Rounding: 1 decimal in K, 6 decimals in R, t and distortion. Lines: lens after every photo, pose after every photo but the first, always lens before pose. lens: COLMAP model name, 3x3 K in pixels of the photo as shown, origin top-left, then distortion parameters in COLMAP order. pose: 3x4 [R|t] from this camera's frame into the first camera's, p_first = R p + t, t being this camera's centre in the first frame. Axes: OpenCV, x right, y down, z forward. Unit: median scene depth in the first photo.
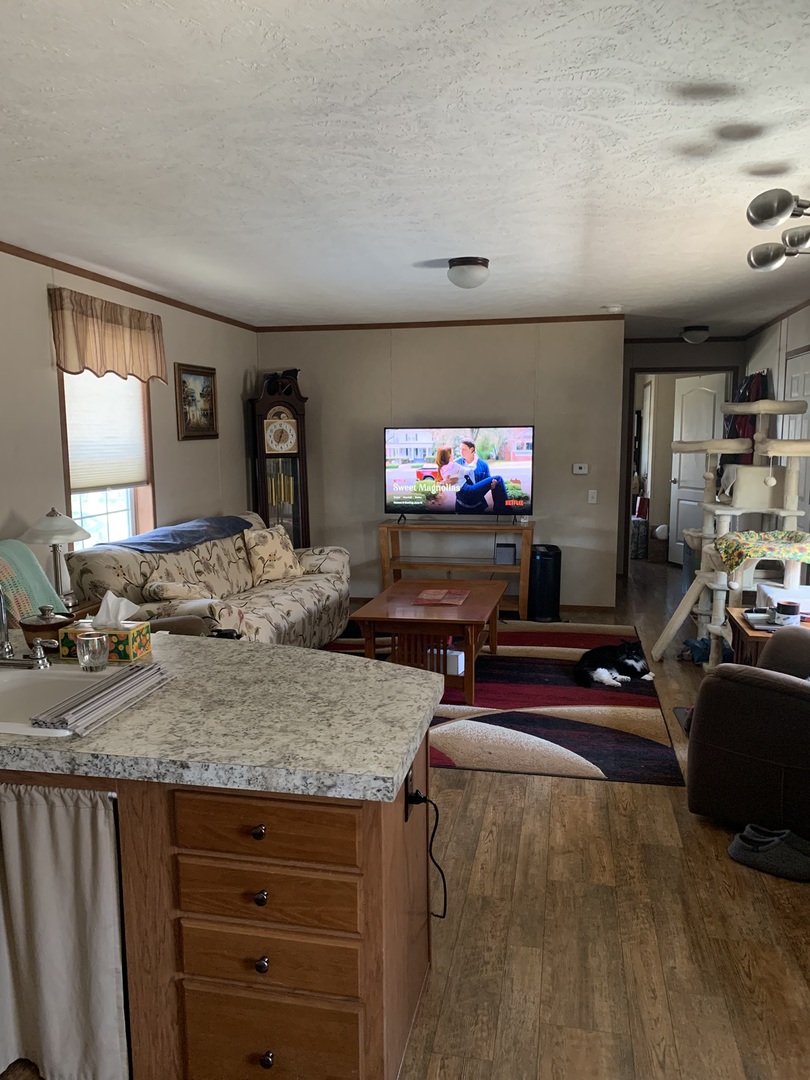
lens RADIAL K [[826.6, 0, 408.5], [0, 826.6, 537.8], [0, 0, 1]] dist [0.015478, -0.008140]
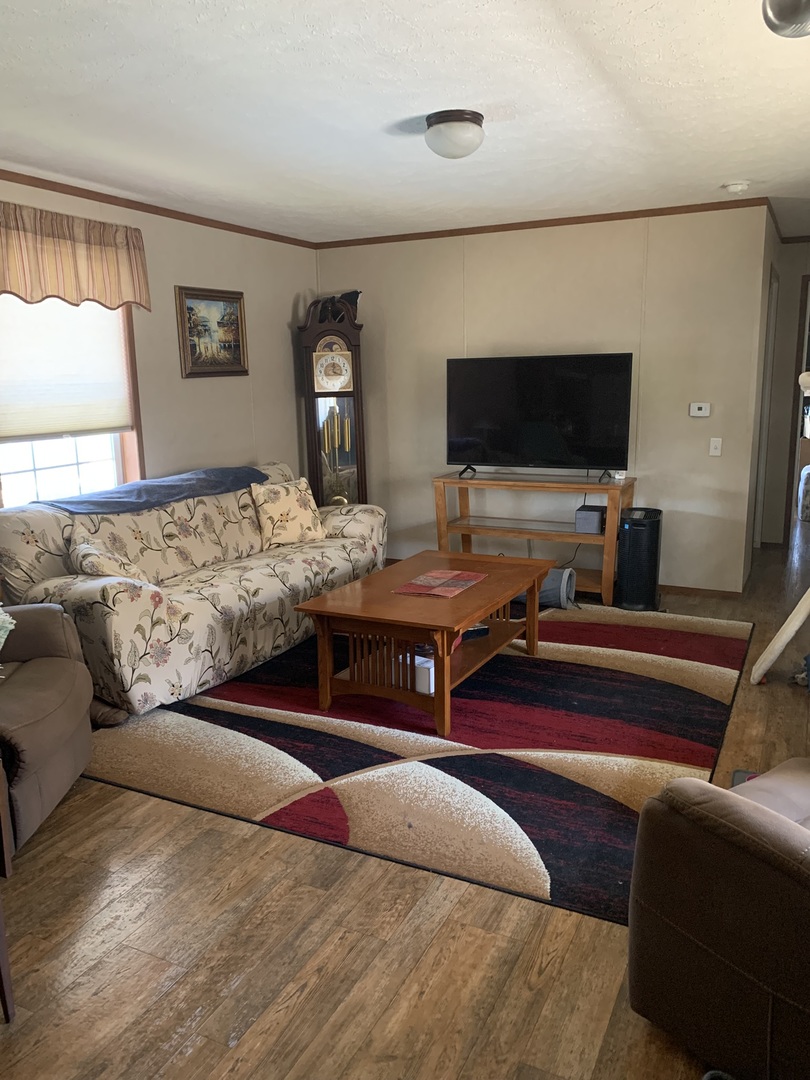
lens RADIAL K [[830.6, 0, 405.3], [0, 830.6, 526.8], [0, 0, 1]] dist [0.006735, -0.003130]
pose [[0.965033, 0.037570, -0.259420, 0.219720], [-0.020882, 0.997549, 0.066790, -0.032344], [0.261293, -0.059037, 0.963452, 0.274906]]
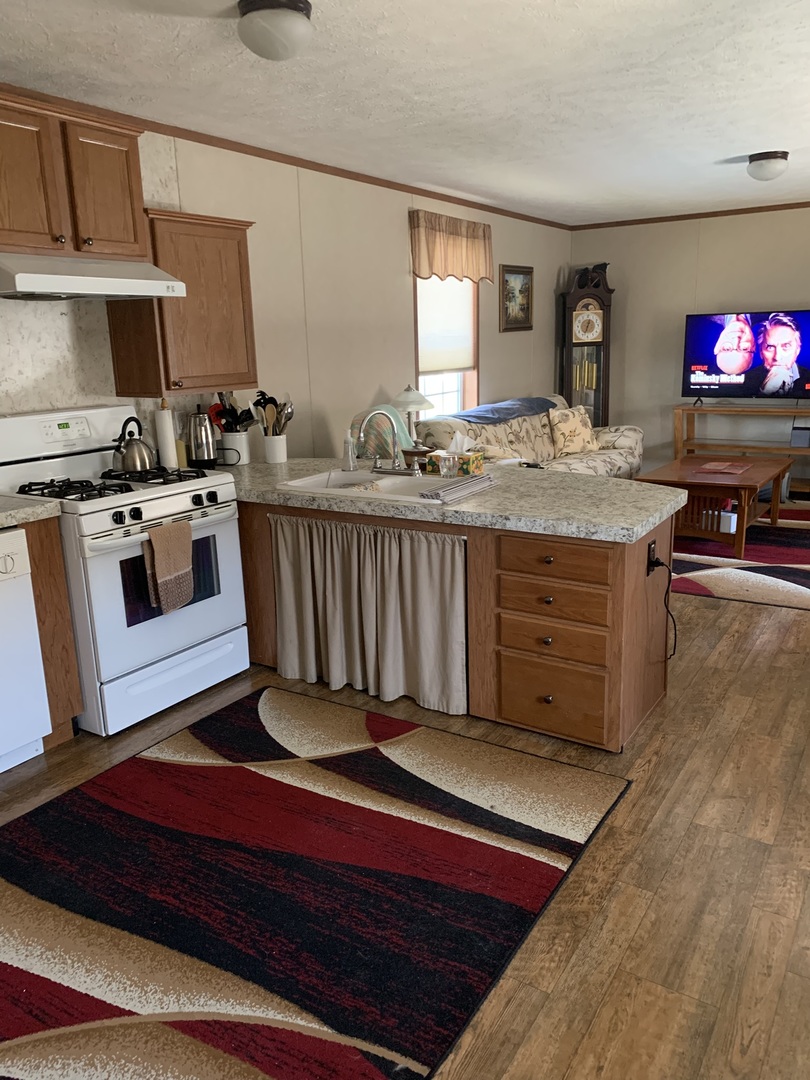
lens RADIAL K [[803.0, 0, 393.6], [0, 803.0, 541.4], [0, 0, 1]] dist [0.118517, -0.232424]
pose [[0.926307, 0.071860, -0.369854, 0.043515], [-0.023458, 0.990739, 0.133742, 0.035704], [0.376039, -0.115210, 0.919413, -0.207546]]
